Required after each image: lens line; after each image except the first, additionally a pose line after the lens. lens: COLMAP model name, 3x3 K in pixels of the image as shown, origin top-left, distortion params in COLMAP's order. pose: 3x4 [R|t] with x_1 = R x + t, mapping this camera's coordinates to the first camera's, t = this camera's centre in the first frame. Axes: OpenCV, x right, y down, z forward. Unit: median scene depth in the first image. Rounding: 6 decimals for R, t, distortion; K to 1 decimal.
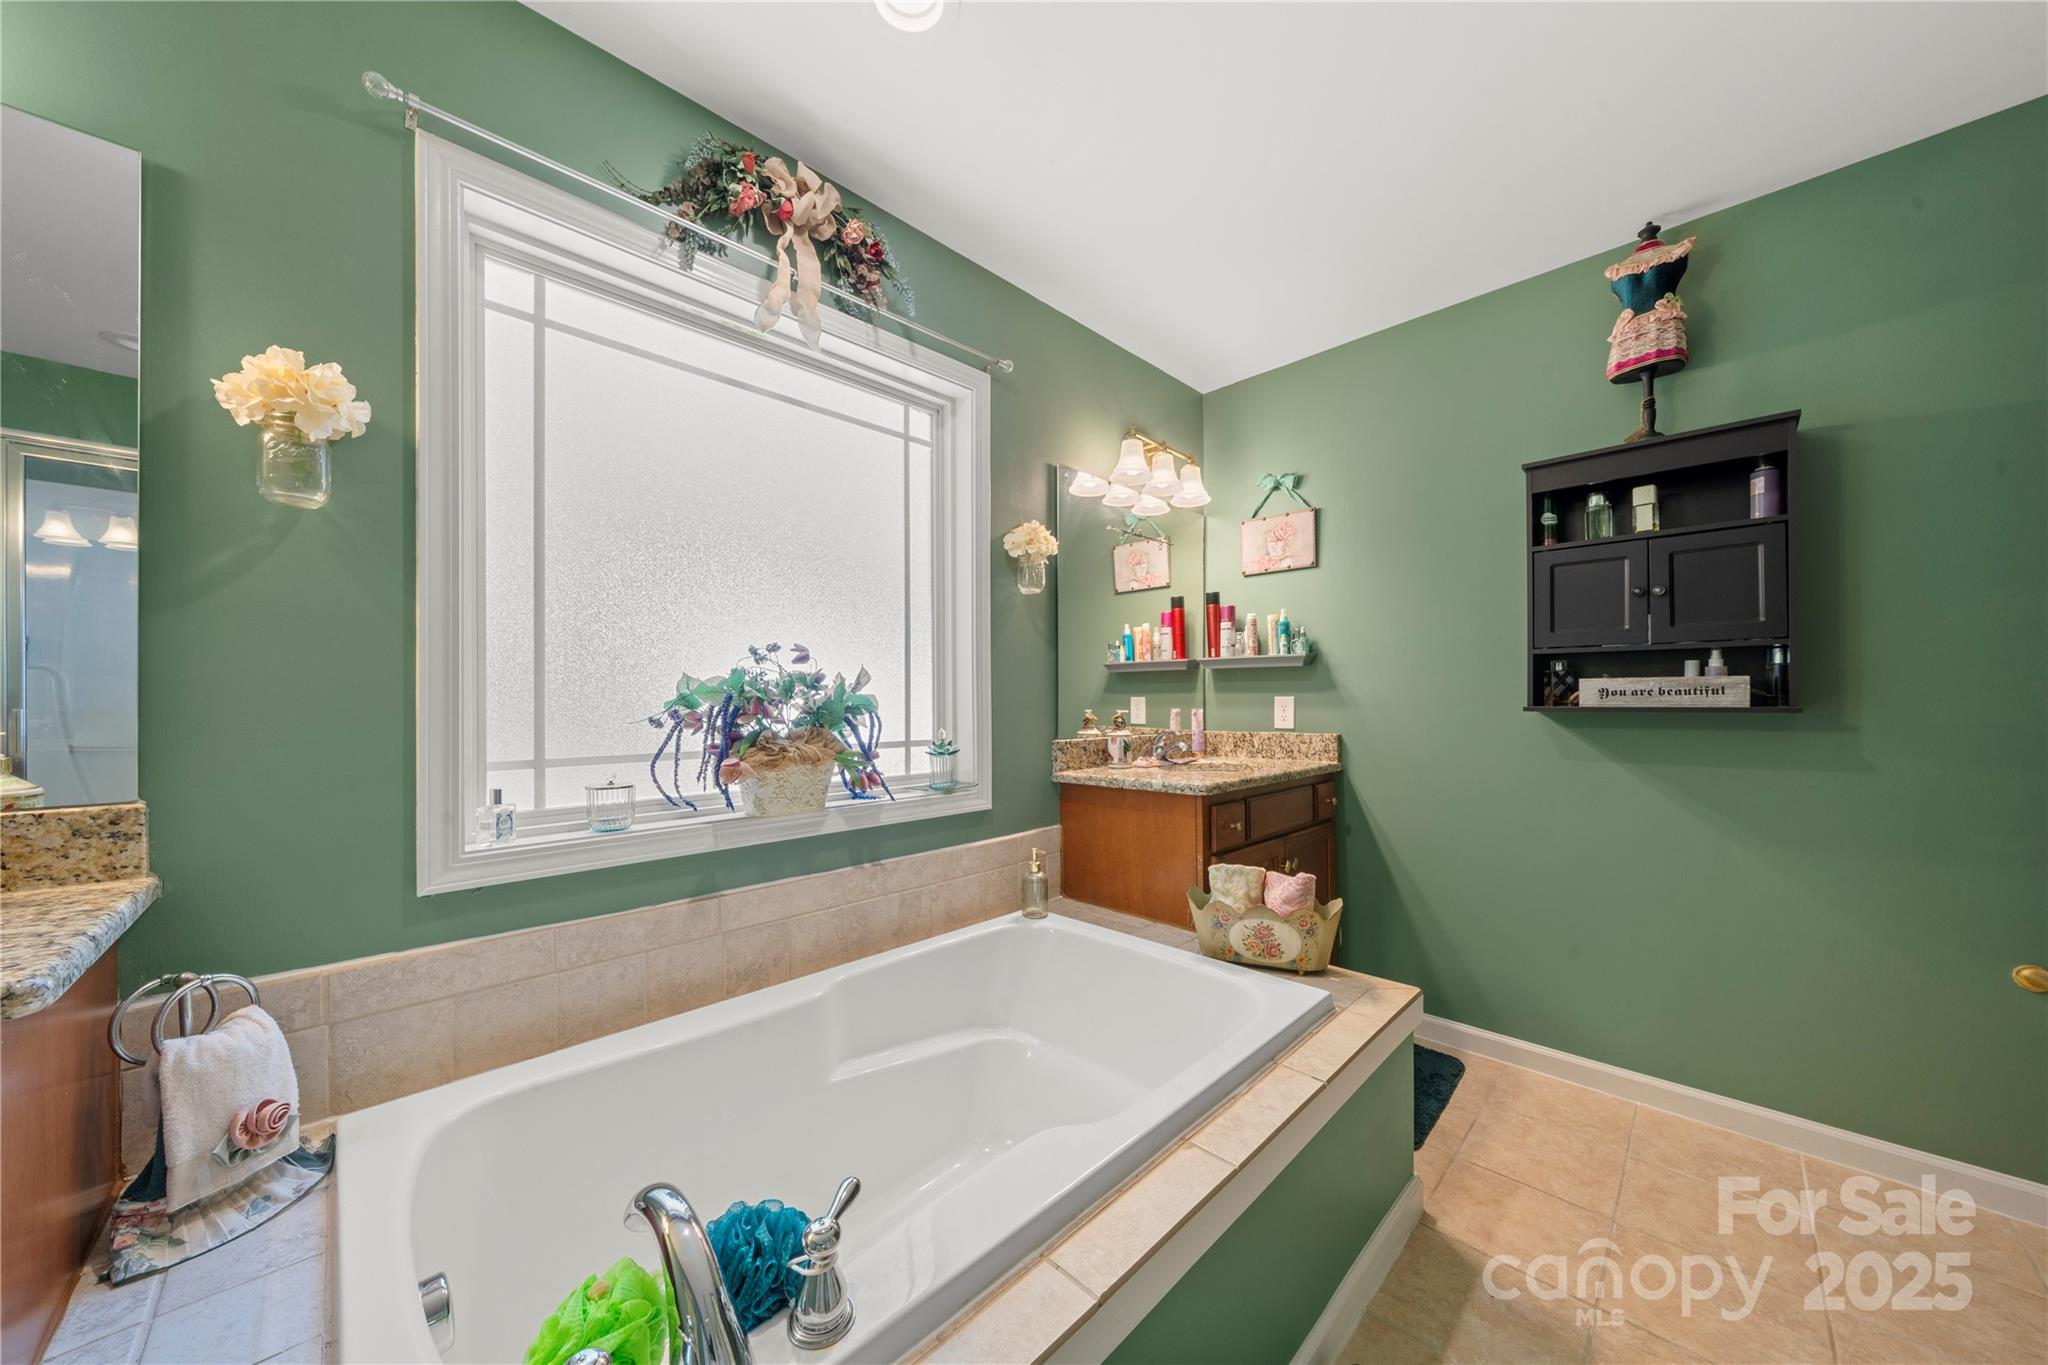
lens RADIAL K [[702.0, 0, 1022.8], [0, 702.0, 699.1], [0, 0, 1]] dist [-0.005275, -0.000210]
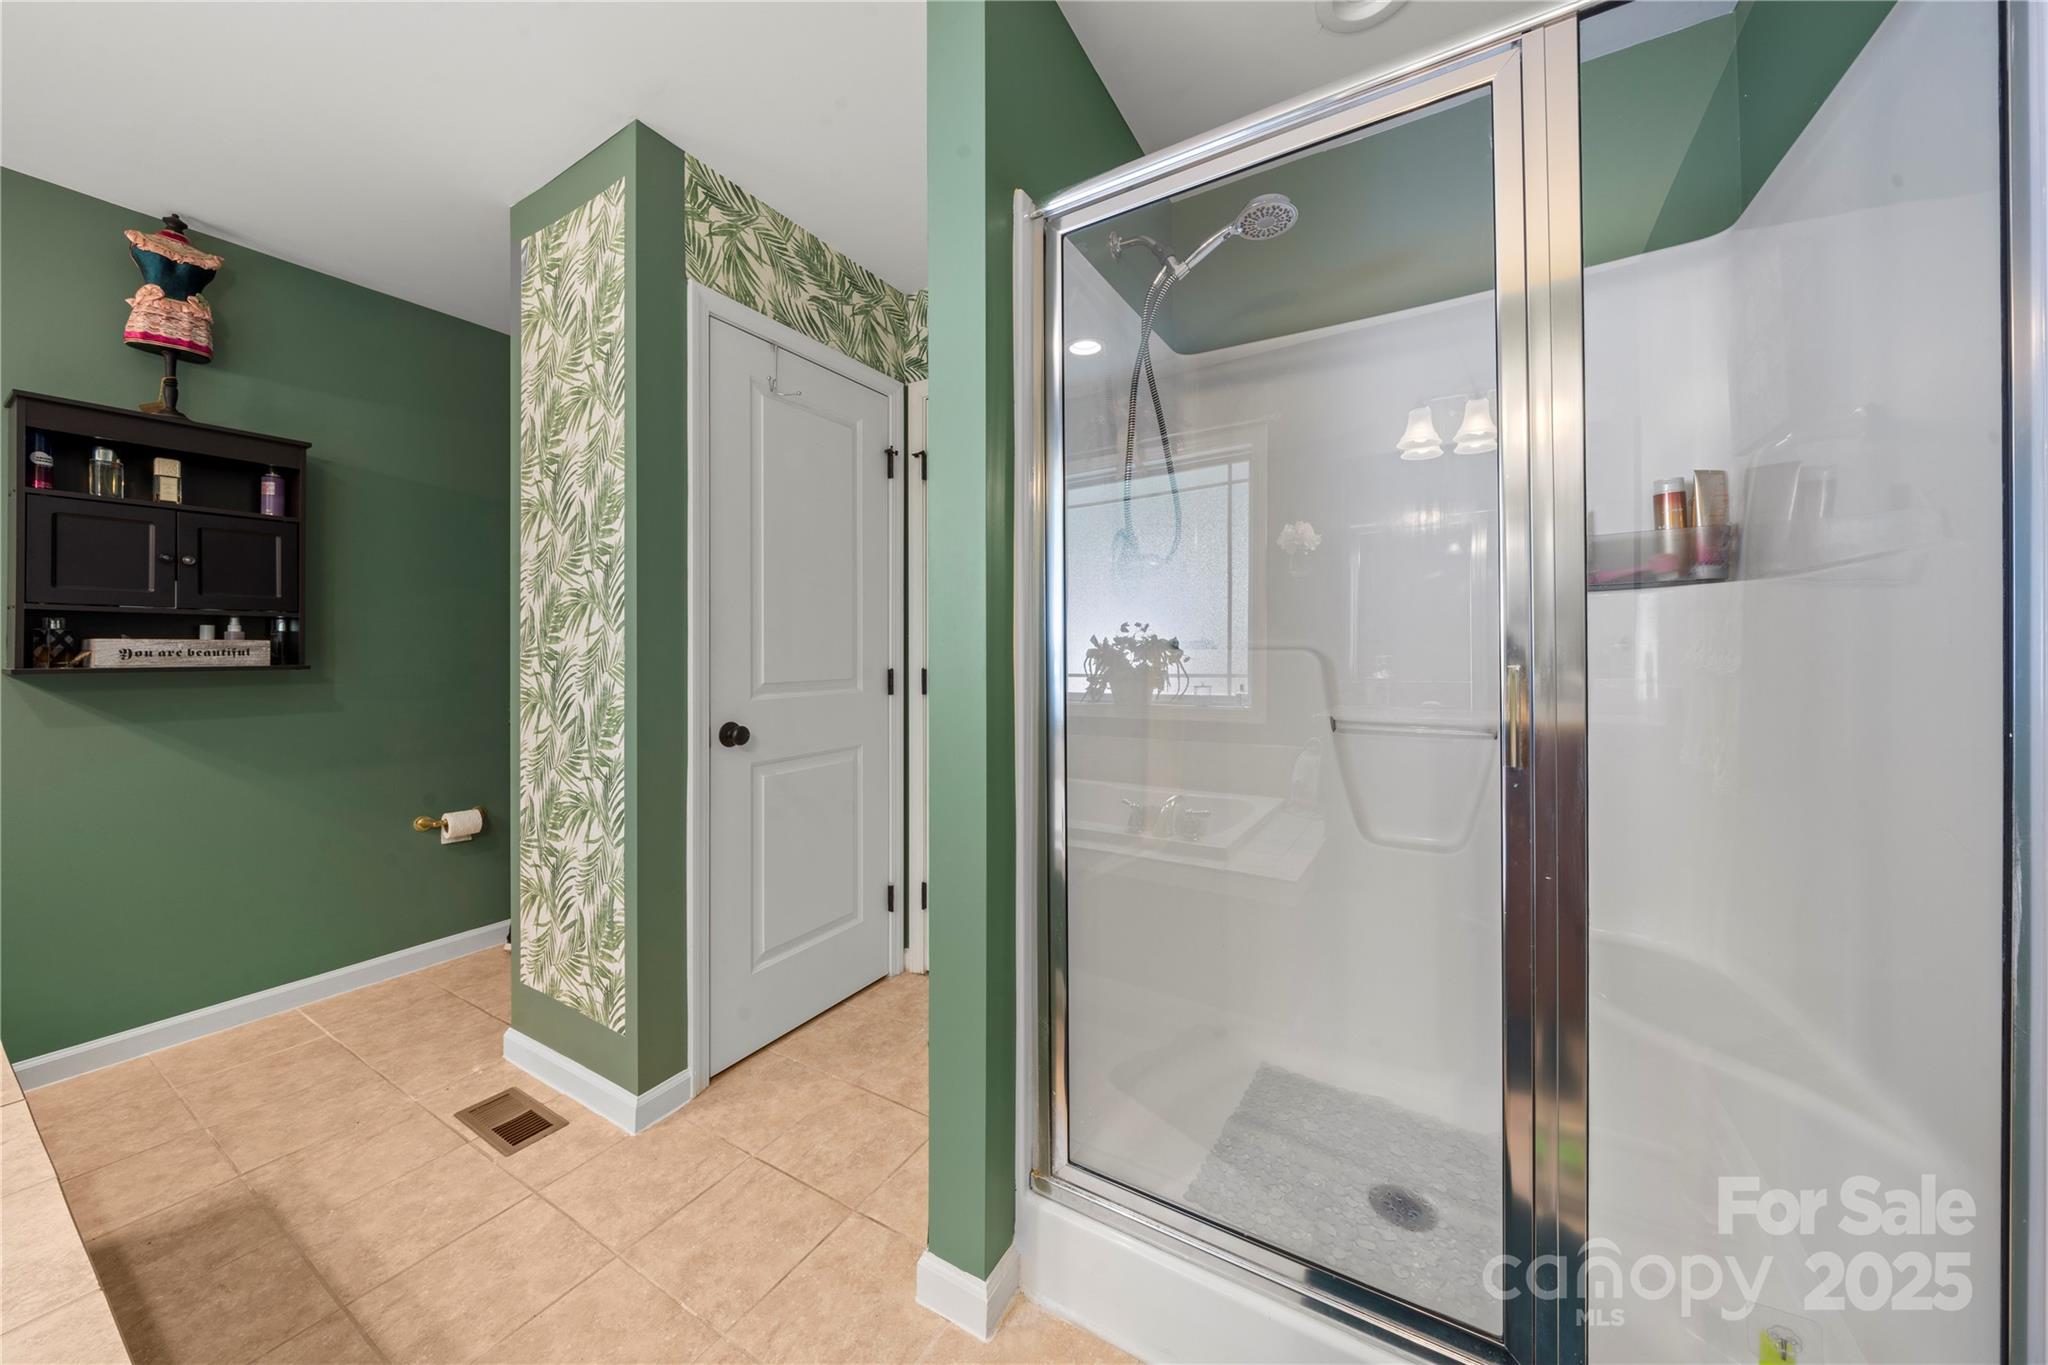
lens RADIAL K [[695.8, 0, 1018.2], [0, 695.8, 649.3], [0, 0, 1]] dist [0.000705, 0.000093]
pose [[-0.248110, 0.010418, 0.968676, -0.460429], [0.004608, 0.999944, -0.009574, 0.000305], [-0.968721, 0.002088, -0.248144, 0.011884]]
